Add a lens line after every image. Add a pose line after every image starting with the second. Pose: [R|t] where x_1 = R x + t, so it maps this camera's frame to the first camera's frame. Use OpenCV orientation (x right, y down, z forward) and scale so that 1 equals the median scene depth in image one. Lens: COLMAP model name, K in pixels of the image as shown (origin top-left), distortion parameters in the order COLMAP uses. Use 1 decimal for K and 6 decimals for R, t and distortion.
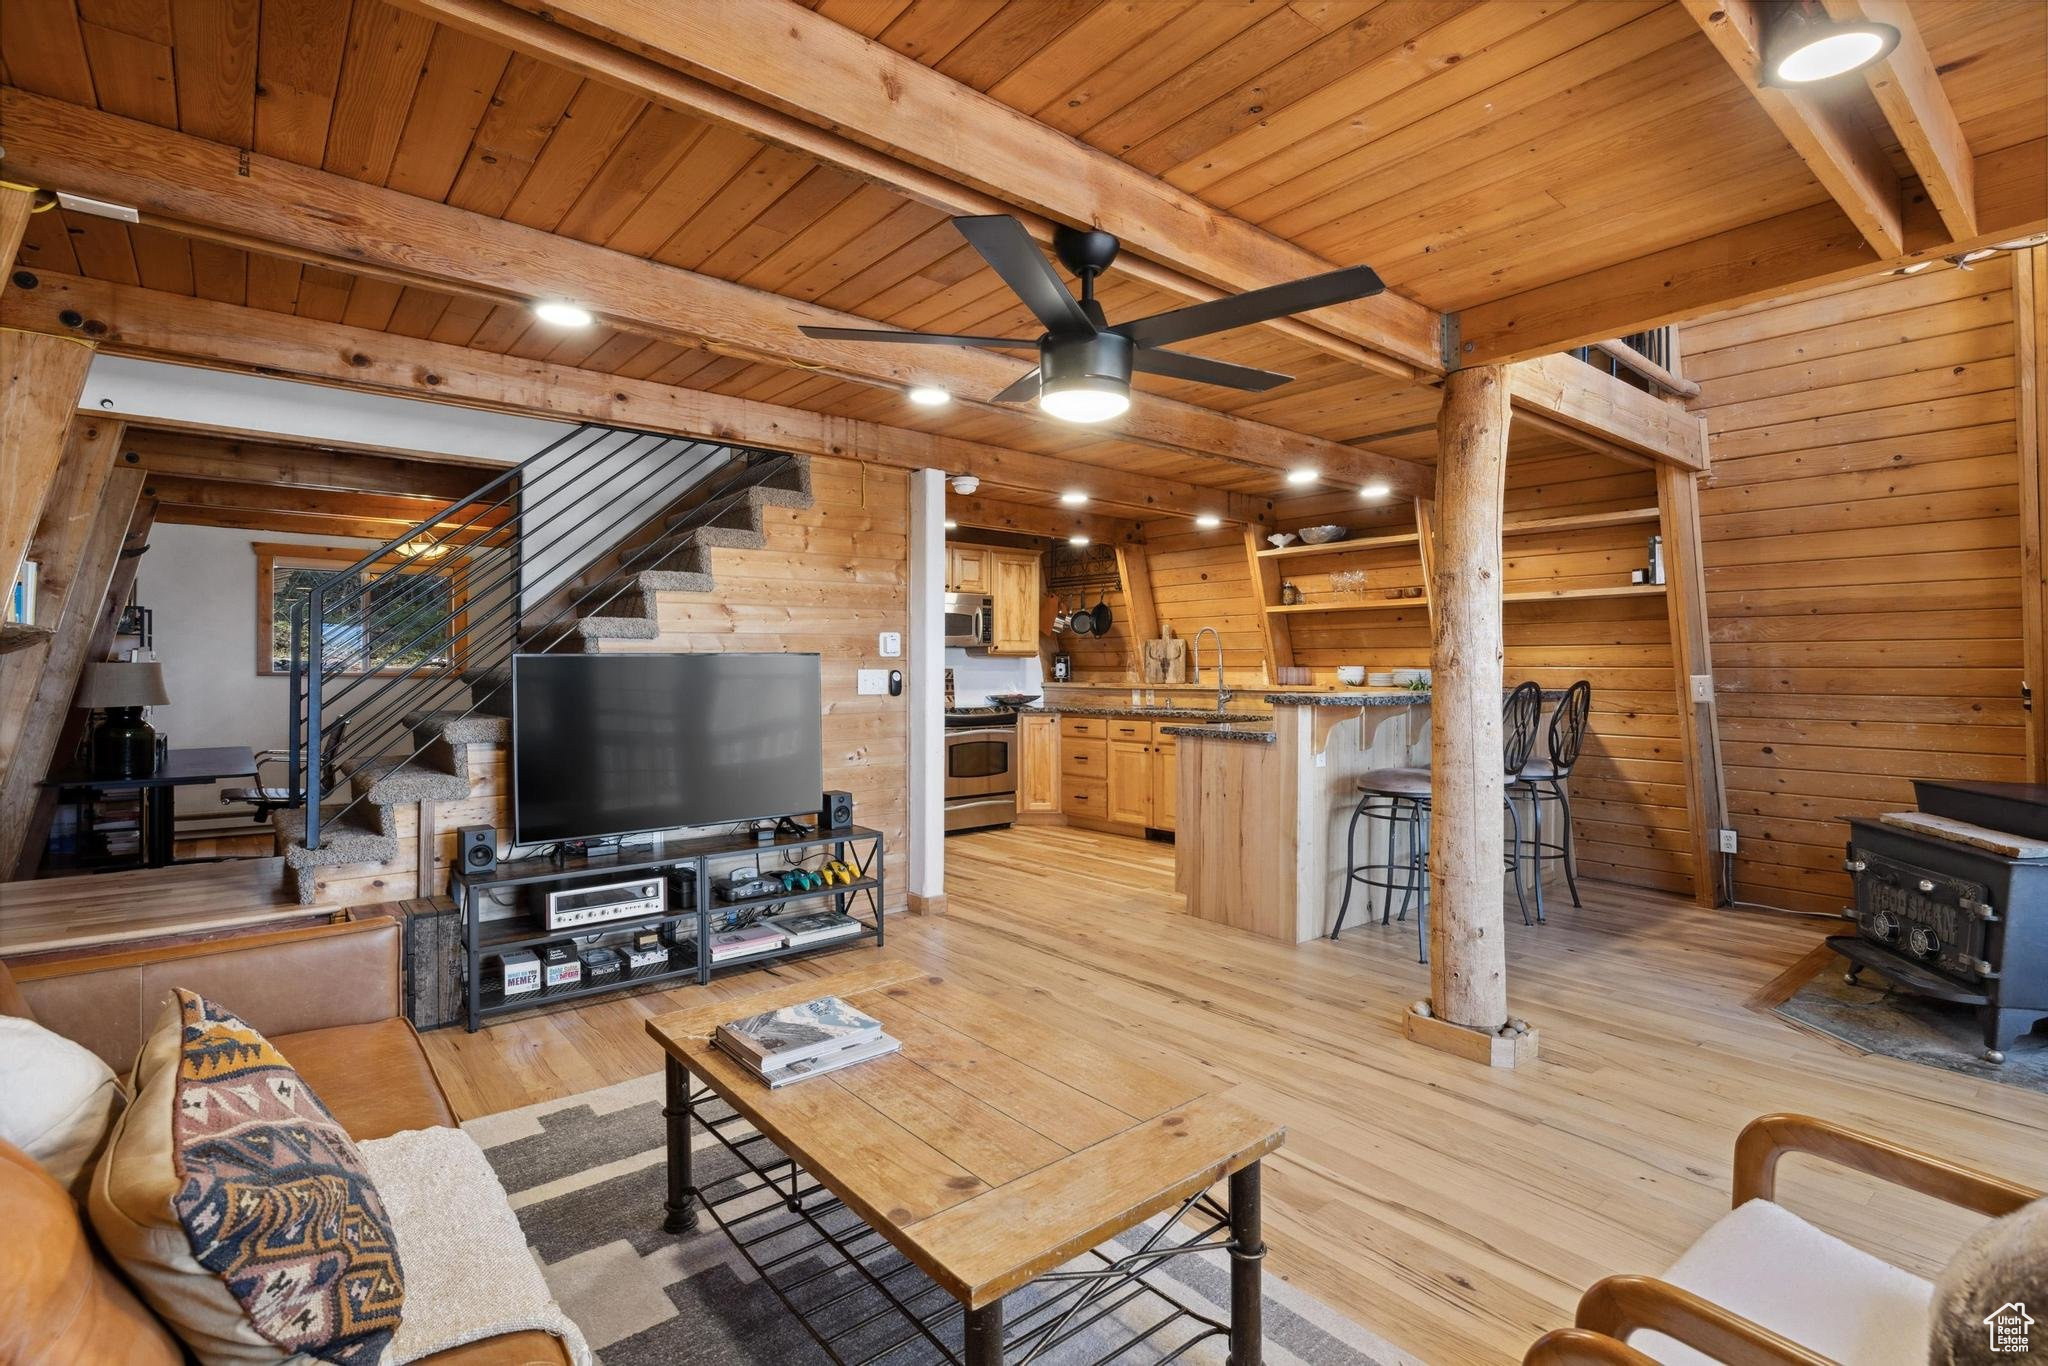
lens RADIAL K [[975.0, 0, 1024.0], [0, 975.0, 683.0], [0, 0, 1]] dist [-0.003614, -0.000605]
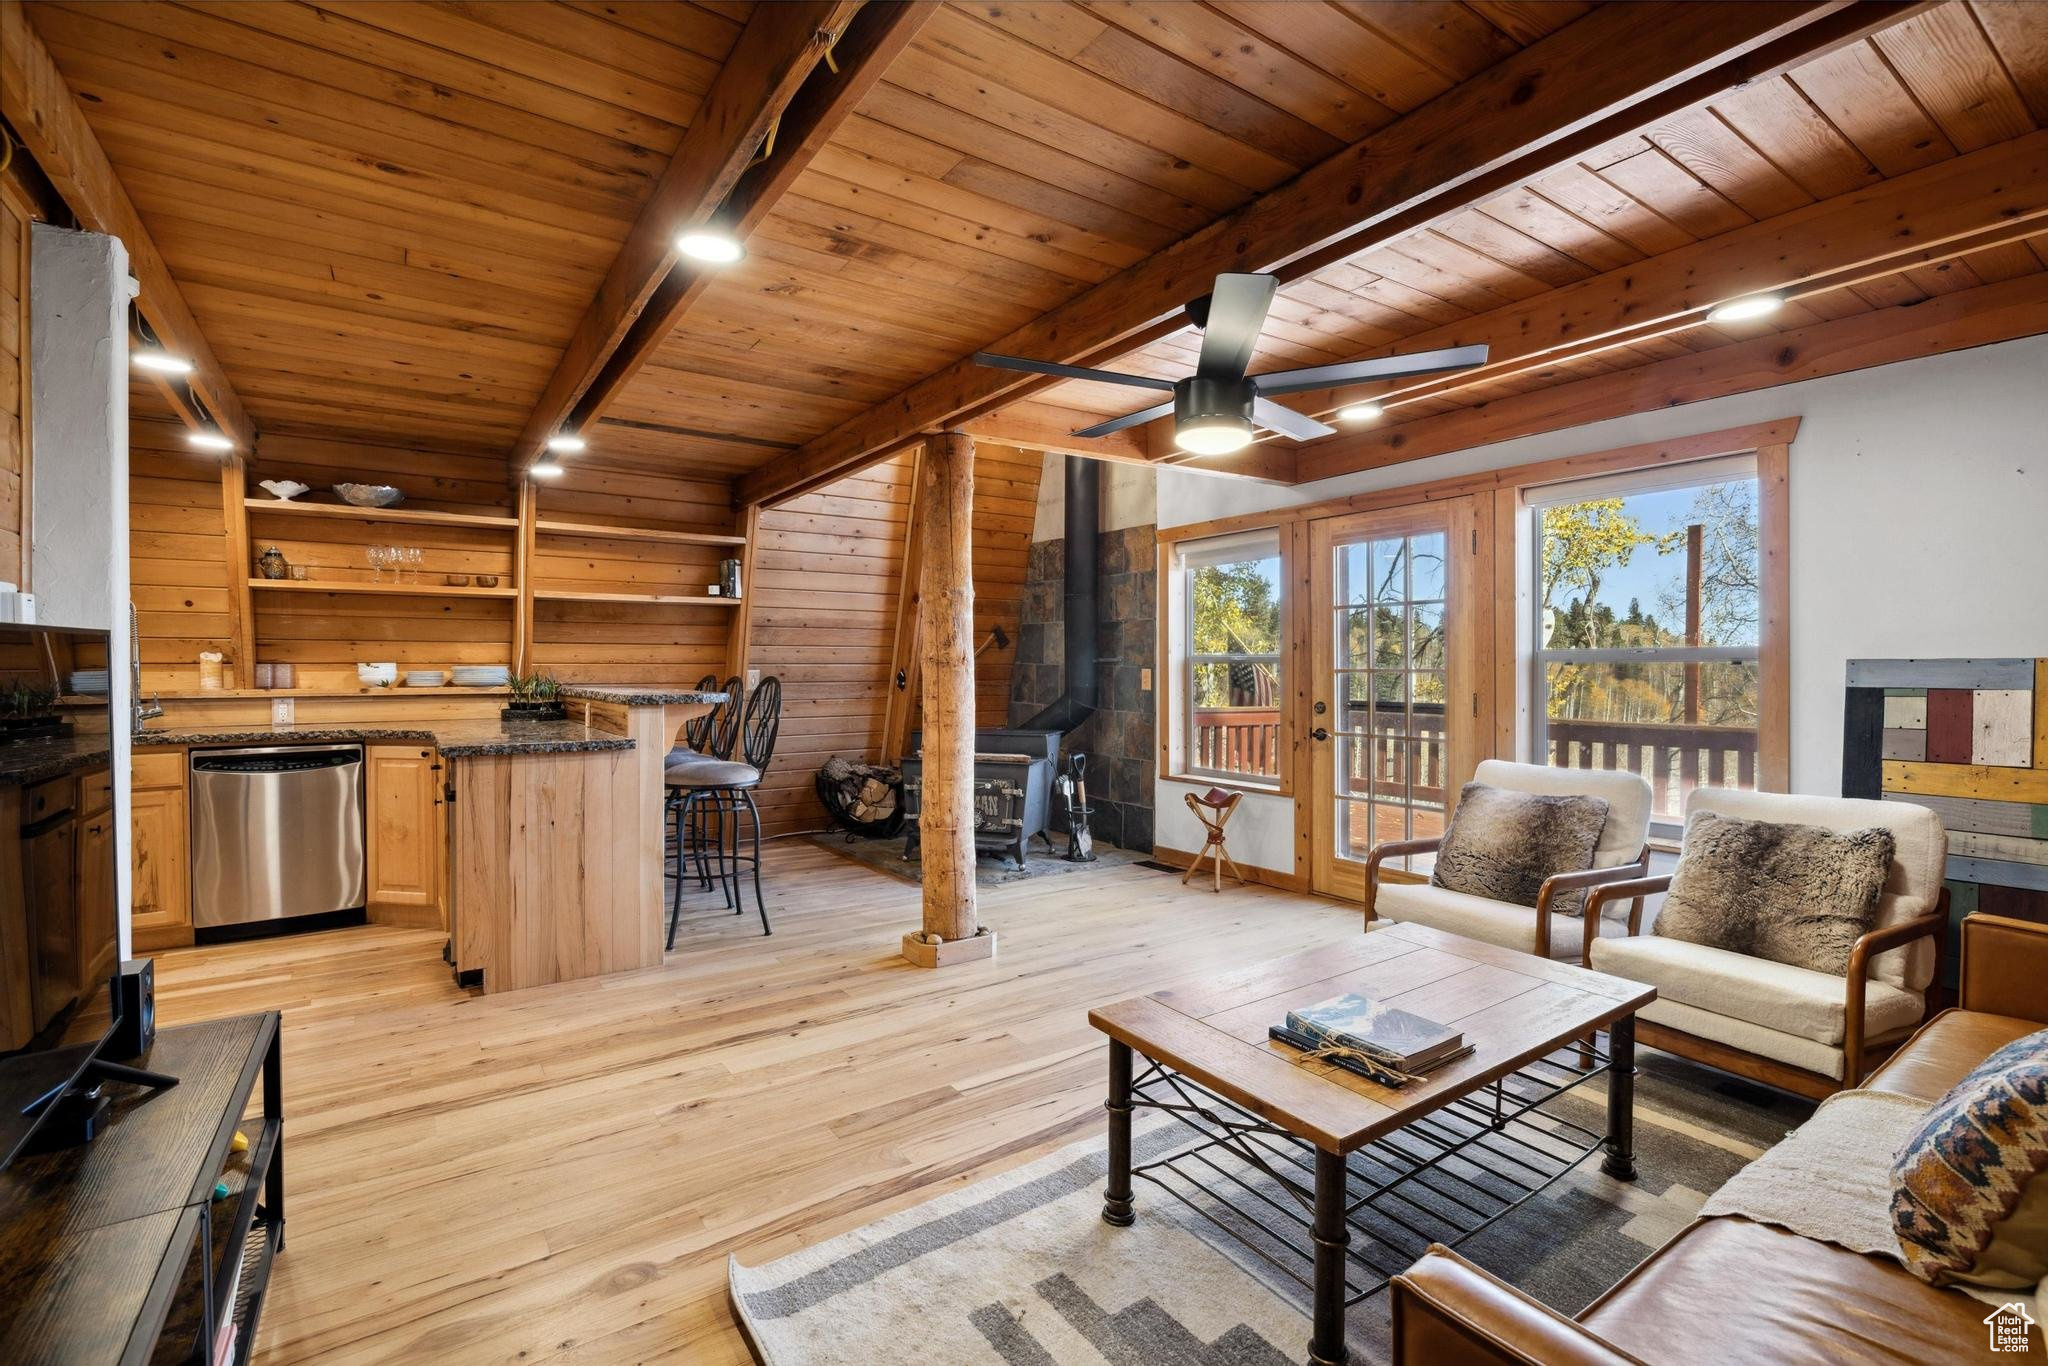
lens RADIAL K [[909.3, 0, 1024.0], [0, 909.3, 683.0], [0, 0, 1]] dist [-0.003117, -0.000133]
pose [[0.087983, -0.021150, 0.995897, -0.524948], [0.016508, 0.999668, 0.019771, -0.009350], [-0.995985, 0.014701, 0.088303, 0.565388]]
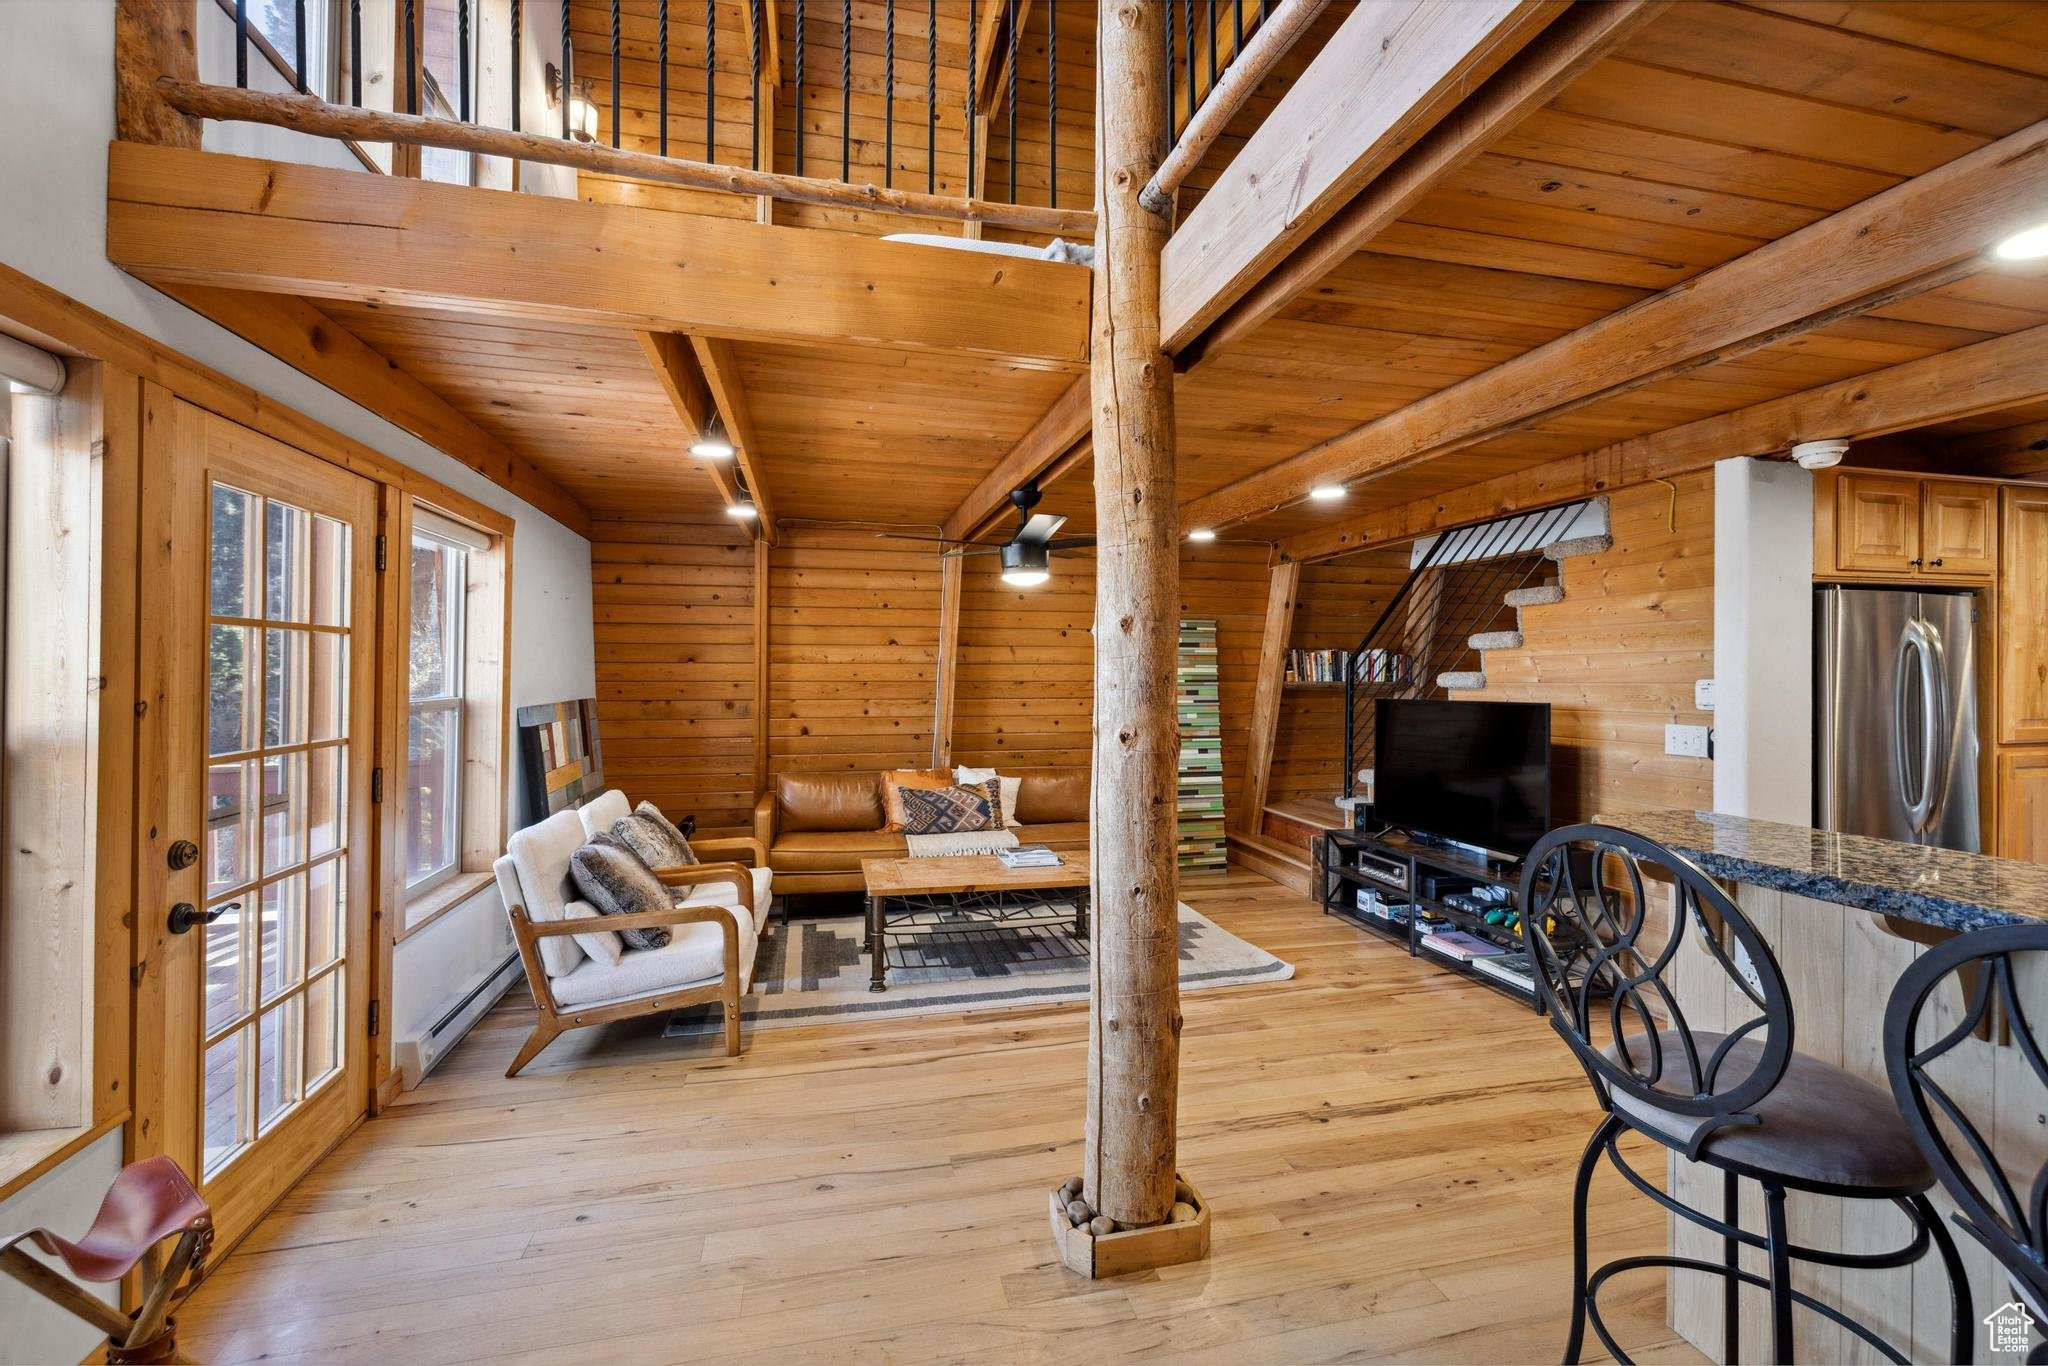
lens RADIAL K [[875.4, 0, 1024.0], [0, 875.4, 683.0], [0, 0, 1]] dist [0.001810, 0.000026]
pose [[-0.443392, 0.003713, -0.896320, 0.798279], [-0.019598, 0.999712, 0.013836, -0.051937], [0.896113, 0.023701, -0.443192, 0.876940]]
